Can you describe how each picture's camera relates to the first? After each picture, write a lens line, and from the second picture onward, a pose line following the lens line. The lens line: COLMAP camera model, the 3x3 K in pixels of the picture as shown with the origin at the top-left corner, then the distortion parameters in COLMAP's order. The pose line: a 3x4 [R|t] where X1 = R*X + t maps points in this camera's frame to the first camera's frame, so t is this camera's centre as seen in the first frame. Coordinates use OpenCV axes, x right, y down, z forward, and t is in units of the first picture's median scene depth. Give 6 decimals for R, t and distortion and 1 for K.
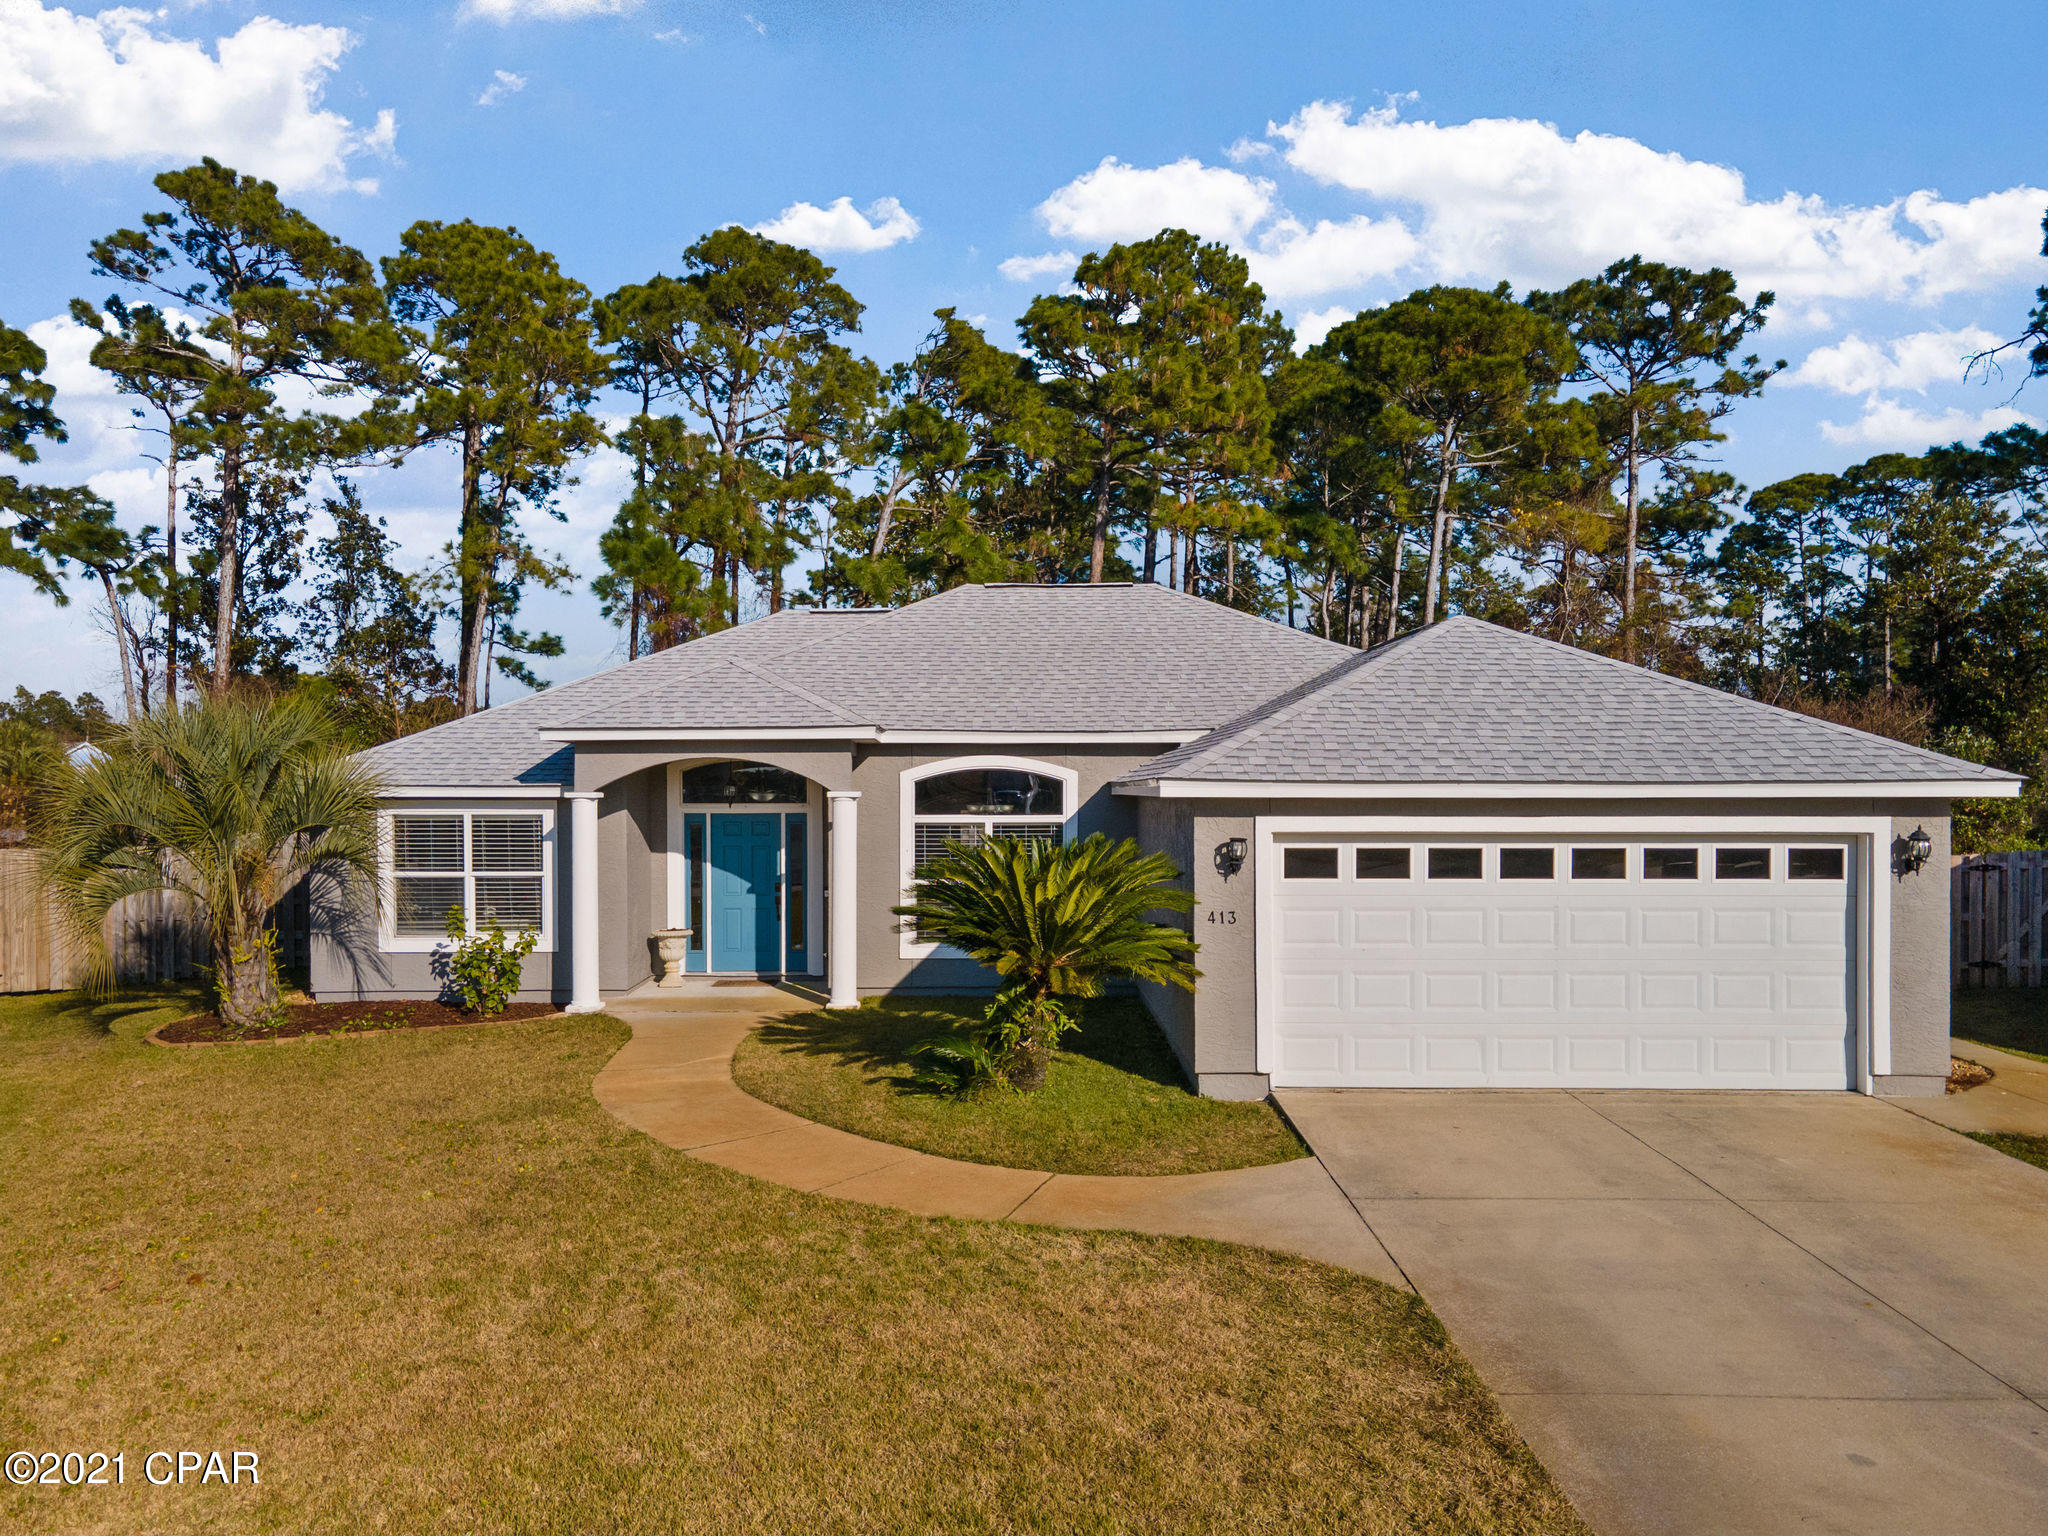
lens RADIAL K [[1518.4, 0, 994.6], [0, 1518.4, 774.8], [0, 0, 1]] dist [0.029101, 0.023216]
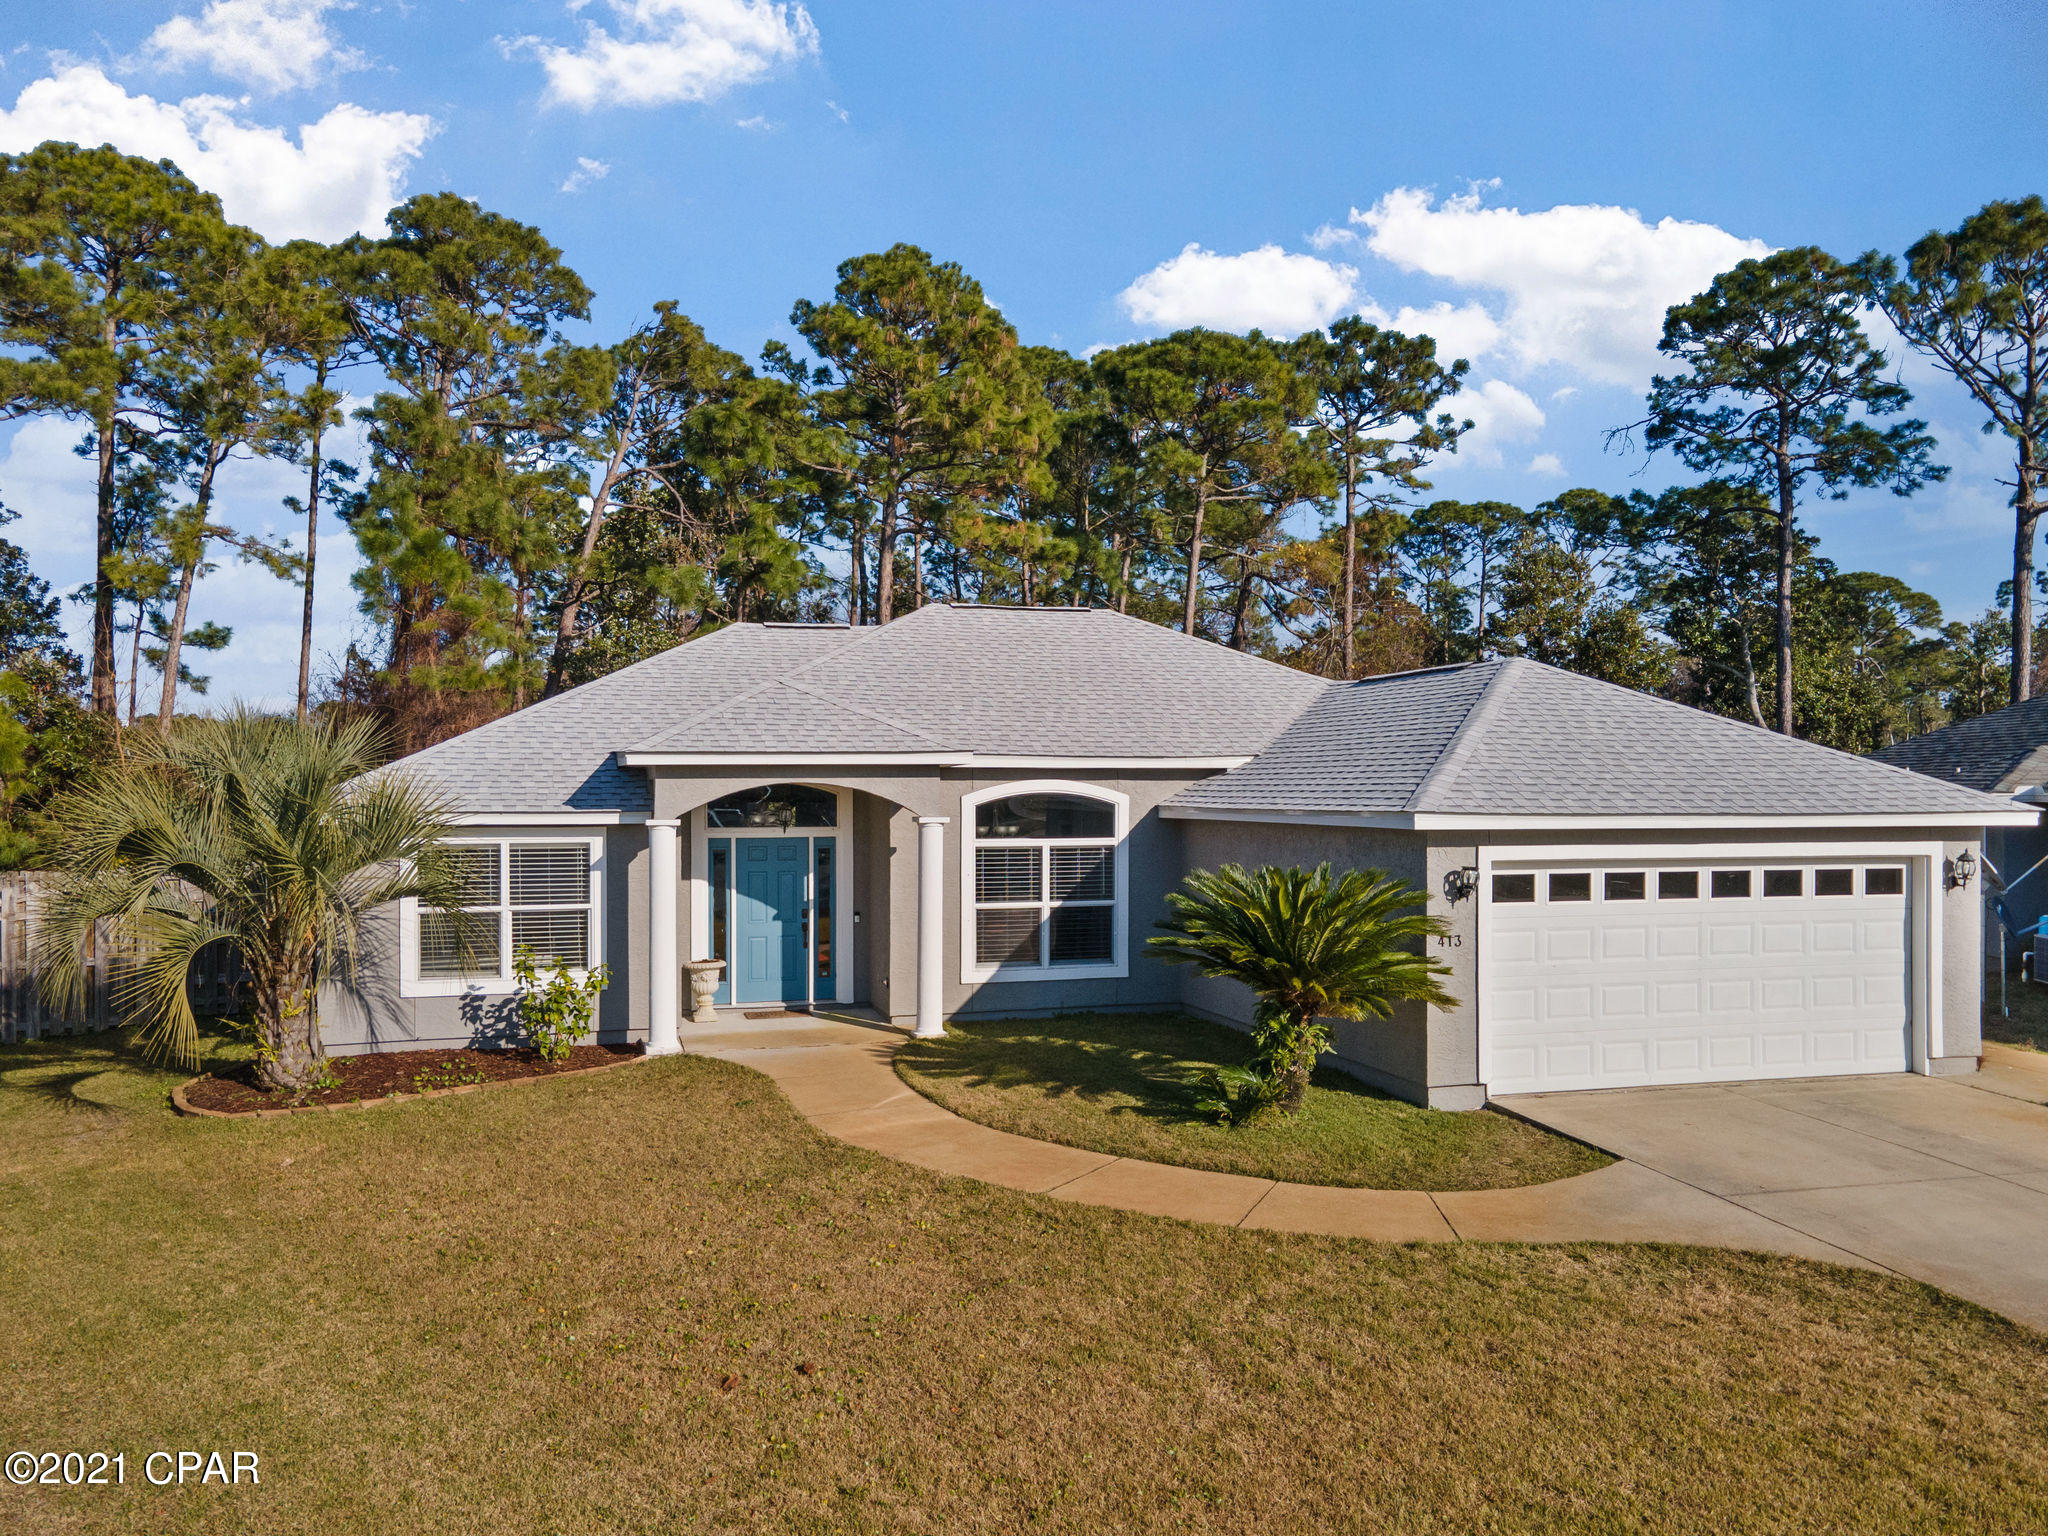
lens RADIAL K [[1518.4, 0, 986.1], [0, 1518.4, 770.0], [0, 0, 1]] dist [0.029101, 0.023216]
pose [[0.959793, 0.003332, 0.280690, -0.329835], [-0.002382, 0.999990, -0.003726, -0.015516], [-0.280700, 0.002907, 0.959791, 0.041238]]
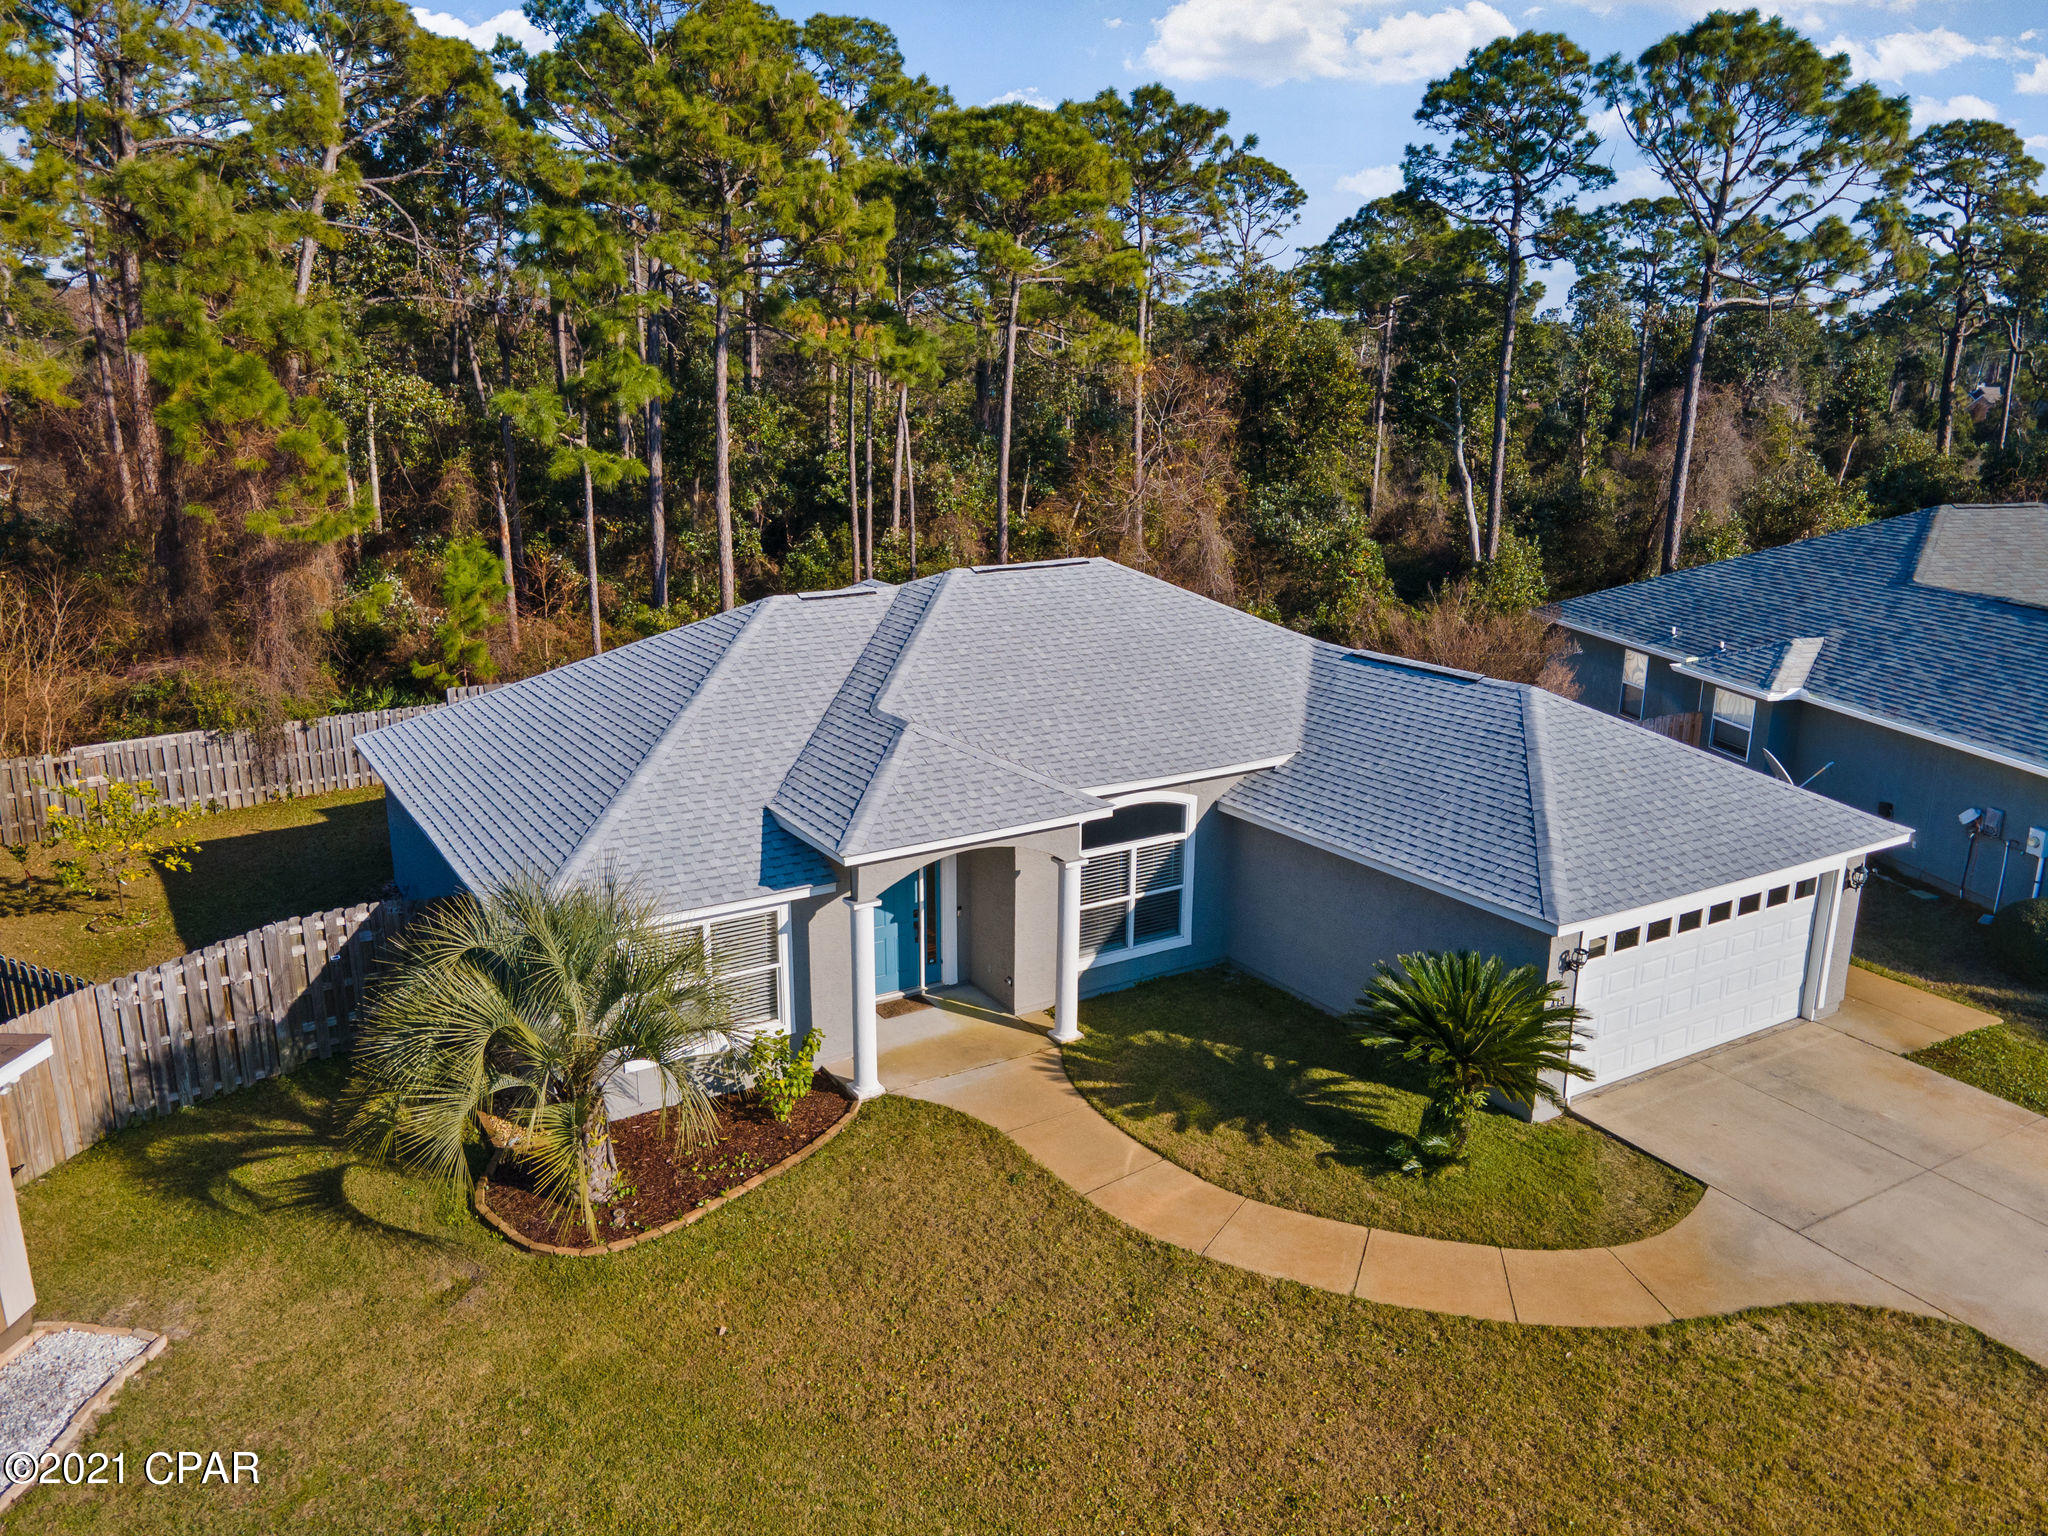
lens RADIAL K [[1518.4, 0, 973.7], [0, 1518.4, 738.6], [0, 0, 1]] dist [0.029101, 0.023216]
pose [[0.856634, -0.122107, 0.501266, -0.684810], [-0.004404, 0.969822, 0.243772, -0.334511], [-0.515906, -0.211031, 0.830245, 0.122384]]
